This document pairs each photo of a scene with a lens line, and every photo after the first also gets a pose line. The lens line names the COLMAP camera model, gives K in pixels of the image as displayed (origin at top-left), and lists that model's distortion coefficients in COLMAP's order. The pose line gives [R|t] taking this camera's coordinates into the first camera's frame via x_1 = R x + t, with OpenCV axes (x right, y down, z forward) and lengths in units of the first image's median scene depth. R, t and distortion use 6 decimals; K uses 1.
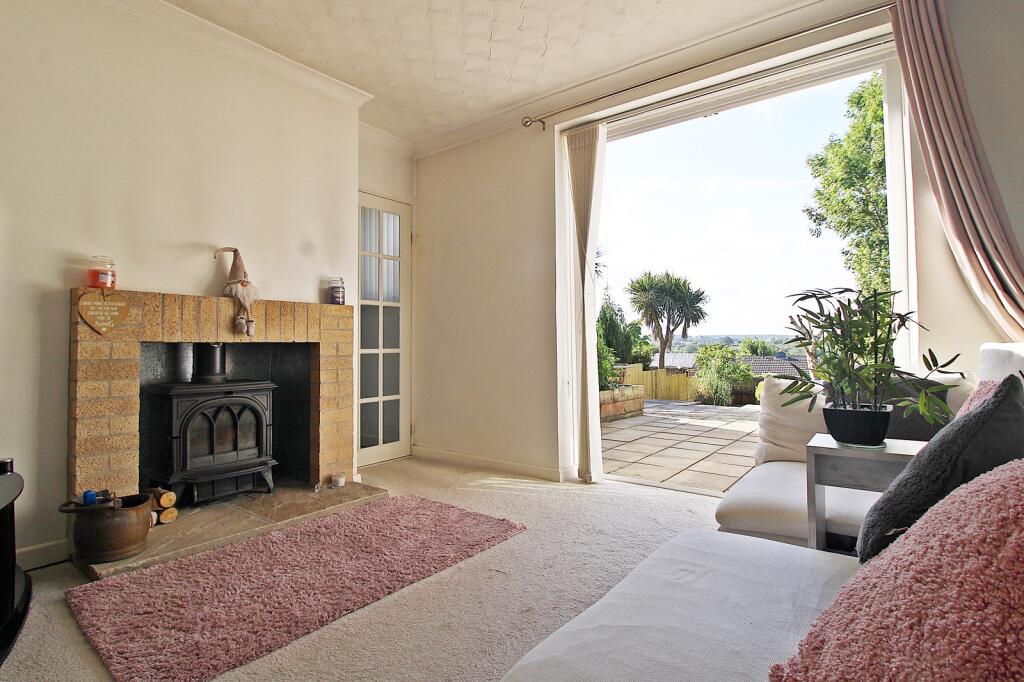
lens RADIAL K [[497.0, 0, 512.0], [0, 497.0, 341.0], [0, 0, 1]] dist [-0.001602, -0.000588]
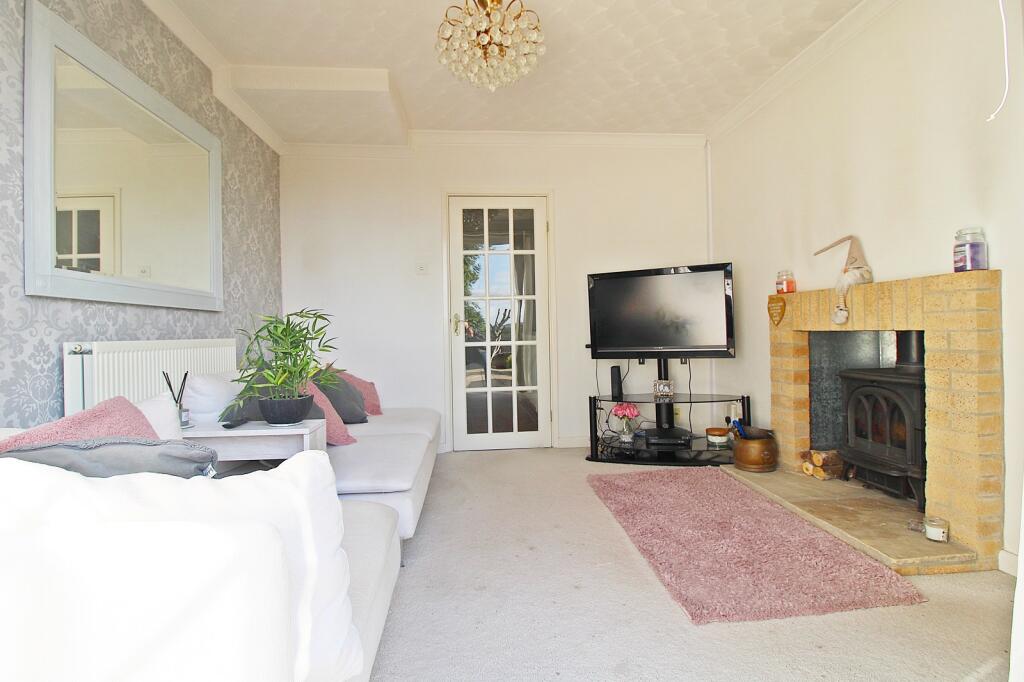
lens RADIAL K [[497.0, 0, 512.0], [0, 497.0, 341.0], [0, 0, 1]] dist [-0.001602, -0.000588]
pose [[-0.743243, 0.023551, -0.668607, 0.169326], [0.021871, 0.999701, 0.010901, -0.000757], [0.668664, -0.006521, -0.743536, 0.351946]]
